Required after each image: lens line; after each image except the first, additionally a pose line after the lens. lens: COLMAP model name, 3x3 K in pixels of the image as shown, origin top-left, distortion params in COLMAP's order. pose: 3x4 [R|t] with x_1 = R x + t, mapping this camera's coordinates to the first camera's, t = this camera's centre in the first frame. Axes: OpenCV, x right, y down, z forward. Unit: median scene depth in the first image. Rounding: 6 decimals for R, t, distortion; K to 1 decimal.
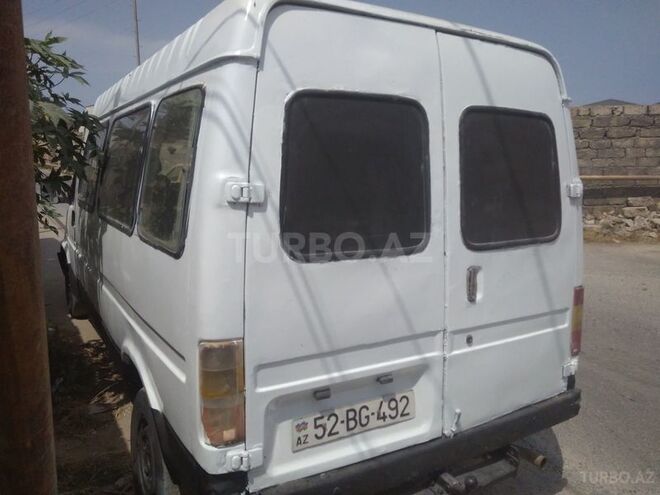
lens RADIAL K [[573.5, 0, 330.0], [0, 573.5, 247.5], [0, 0, 1]] dist [0.144599, -0.330628]
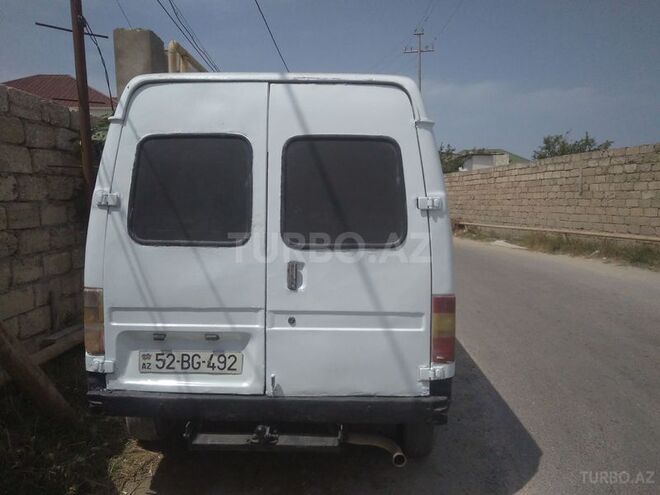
lens RADIAL K [[573.5, 0, 330.0], [0, 573.5, 247.5], [0, 0, 1]] dist [0.144599, -0.330628]
pose [[0.800795, 0.024444, -0.598439, 1.126425], [-0.078859, 0.994771, -0.064892, 0.082549], [0.593724, 0.099158, 0.798536, 0.053315]]
